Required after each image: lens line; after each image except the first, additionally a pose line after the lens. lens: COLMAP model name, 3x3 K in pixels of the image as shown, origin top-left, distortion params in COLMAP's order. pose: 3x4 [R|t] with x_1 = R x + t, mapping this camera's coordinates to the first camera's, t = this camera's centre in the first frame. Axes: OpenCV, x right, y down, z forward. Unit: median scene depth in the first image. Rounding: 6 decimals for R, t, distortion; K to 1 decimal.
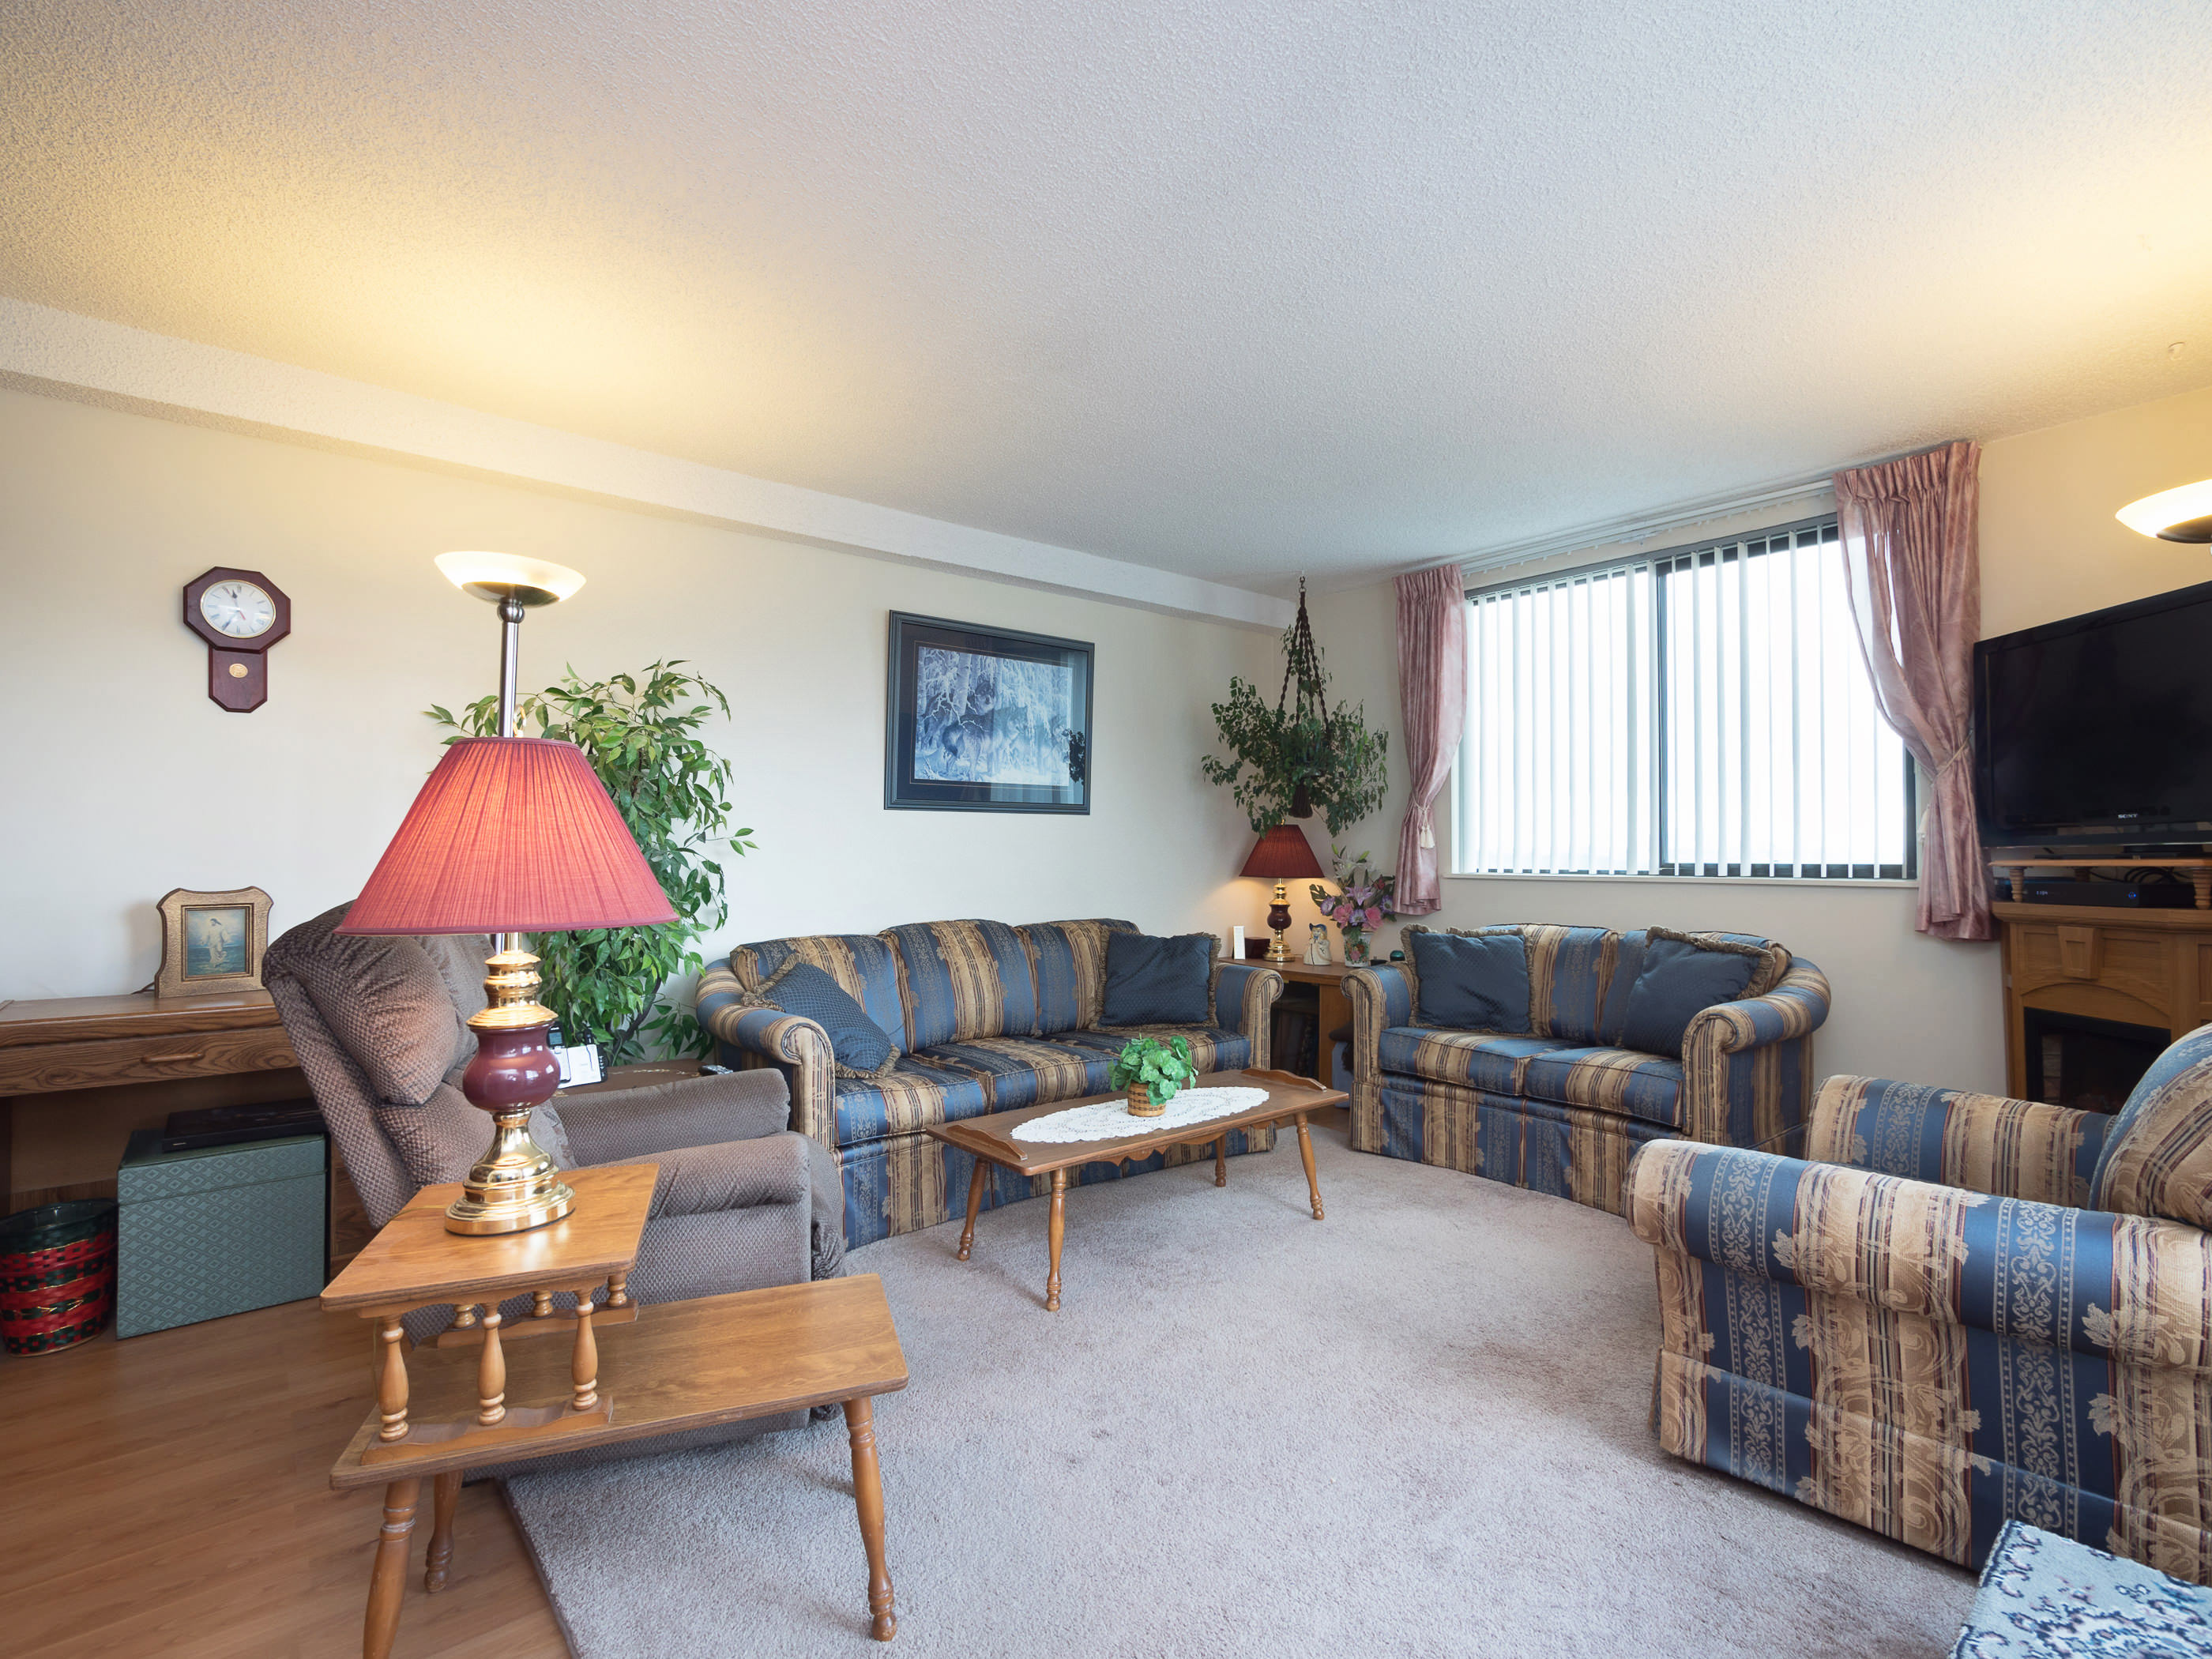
lens RADIAL K [[1052.6, 0, 1106.0], [0, 1052.6, 829.5], [0, 0, 1]] dist [0.000039, -0.000061]
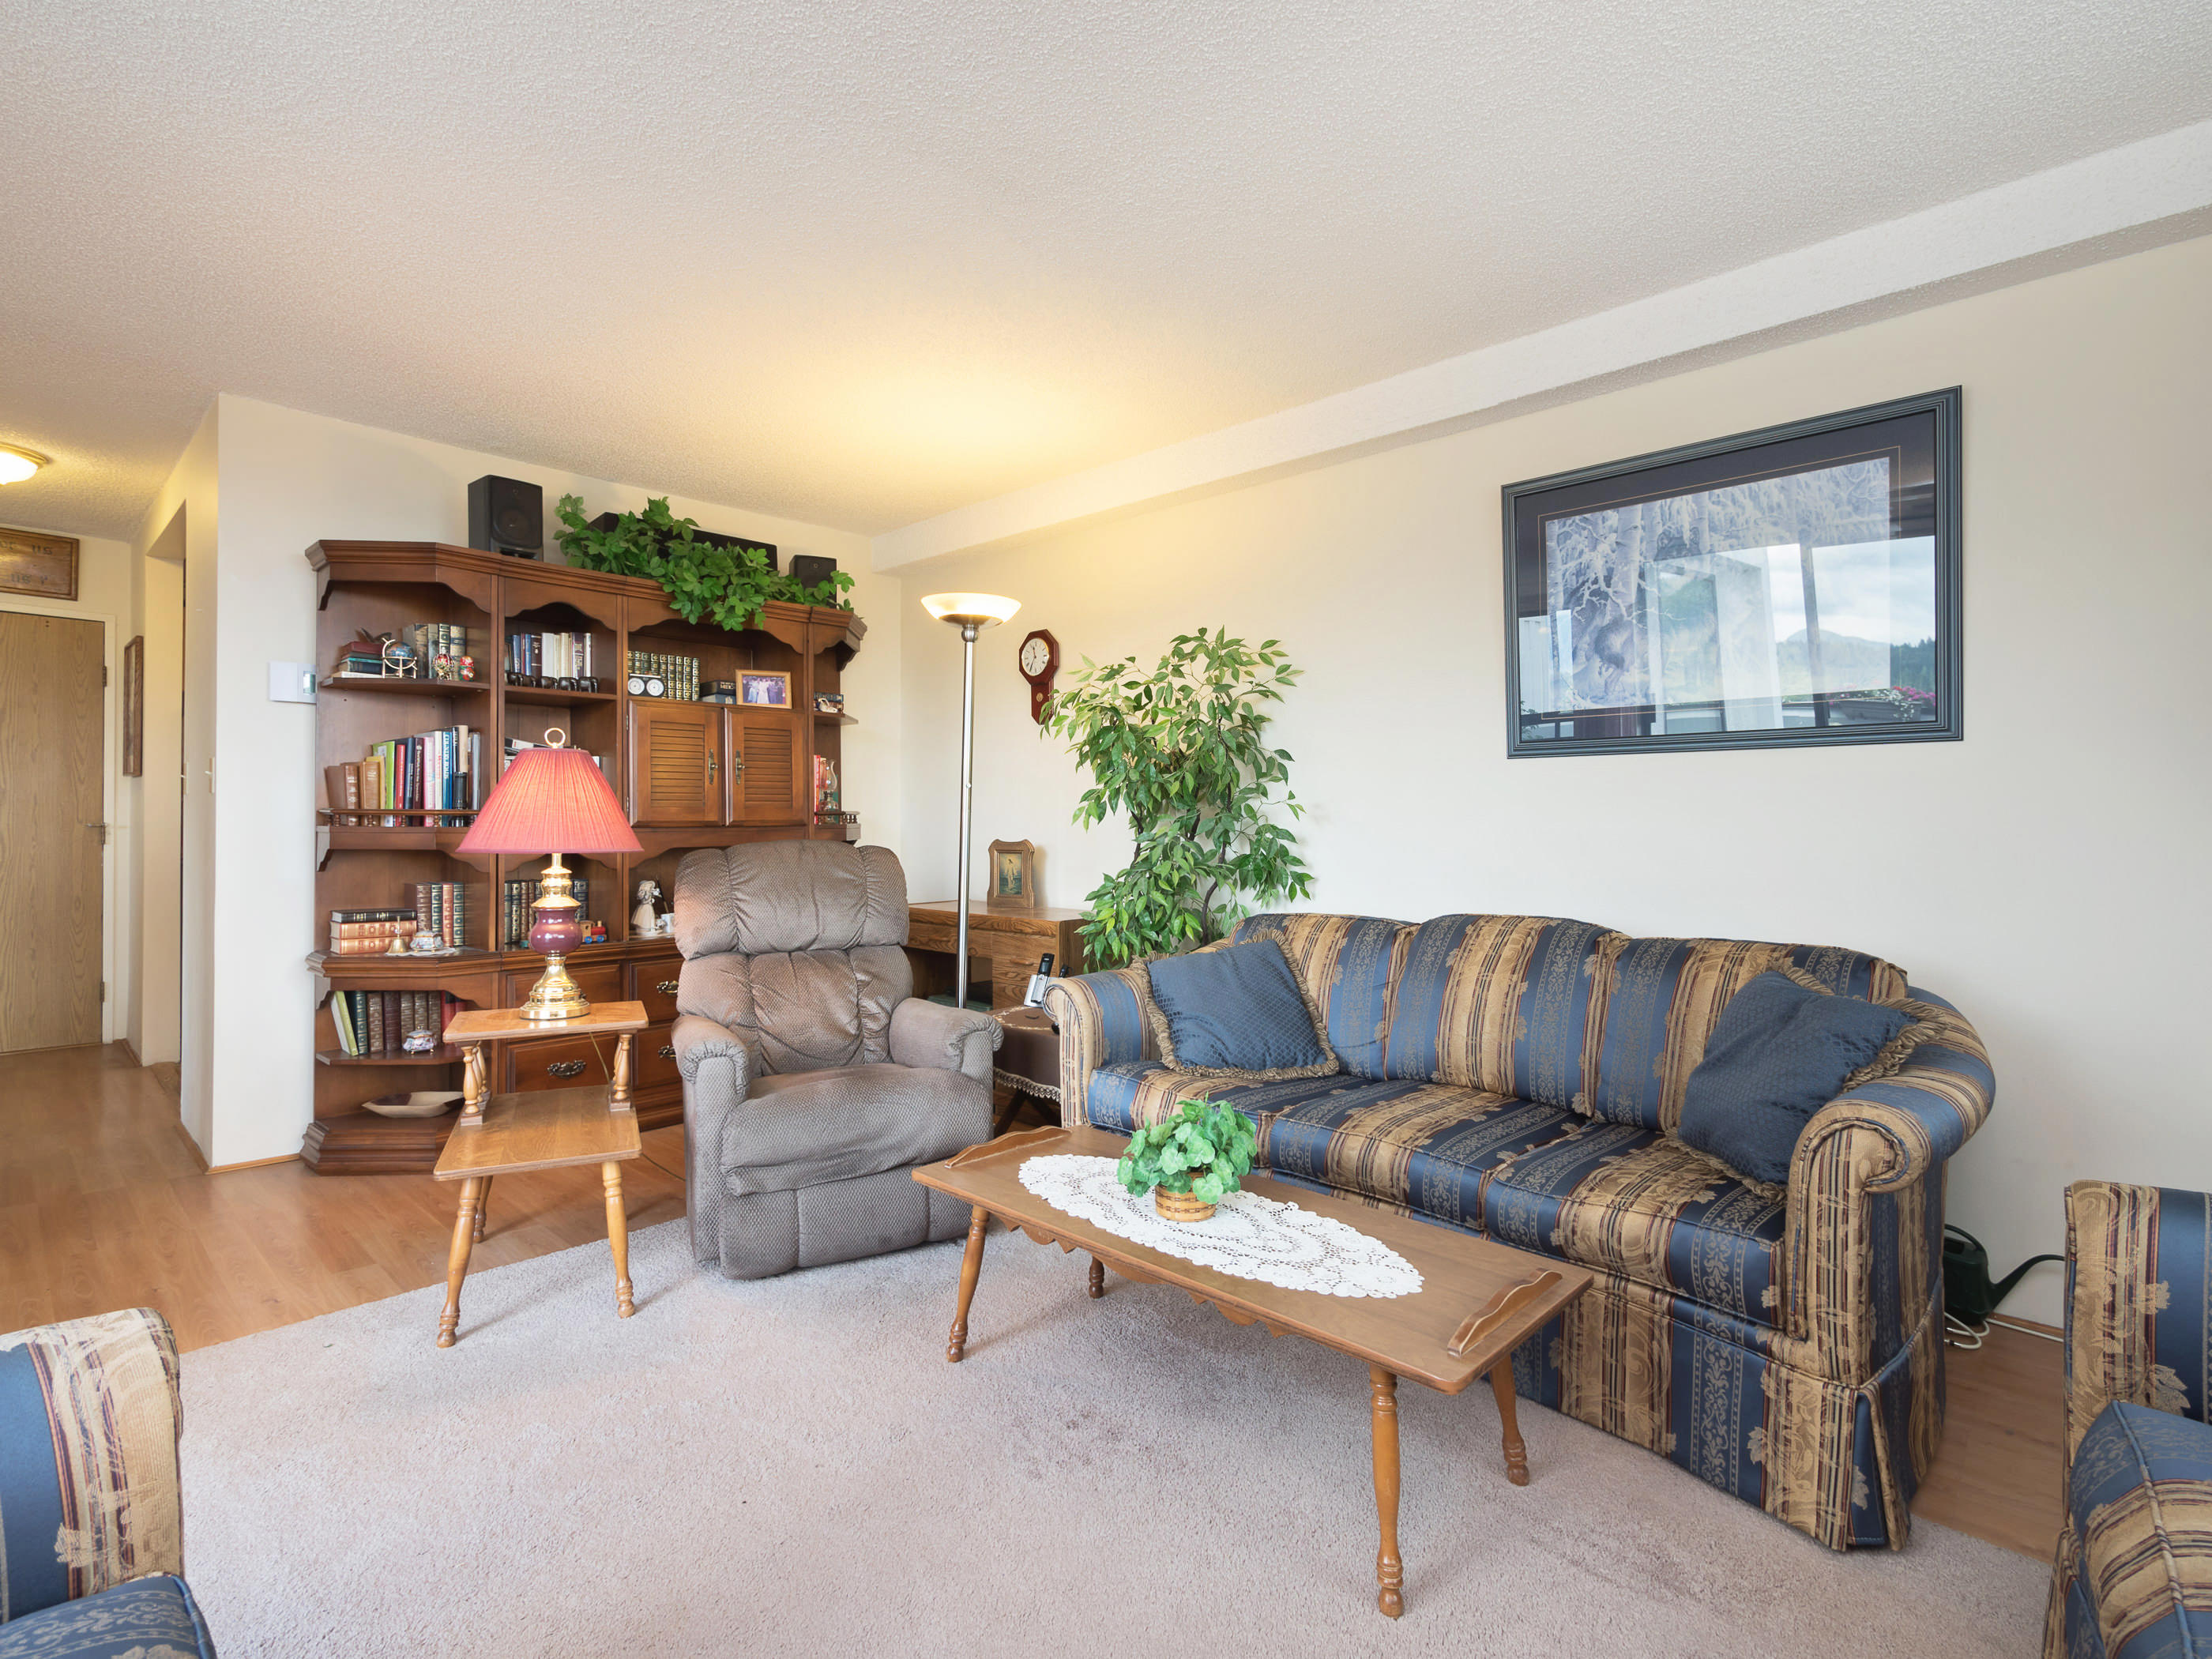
lens RADIAL K [[1083.6, 0, 1106.0], [0, 1083.6, 829.5], [0, 0, 1]] dist [0.001384, -0.000135]
pose [[0.104699, 0.008372, -0.994469, 0.548740], [0.015990, 0.999821, 0.010101, 0.019358], [0.994375, -0.016959, 0.104546, 0.684685]]
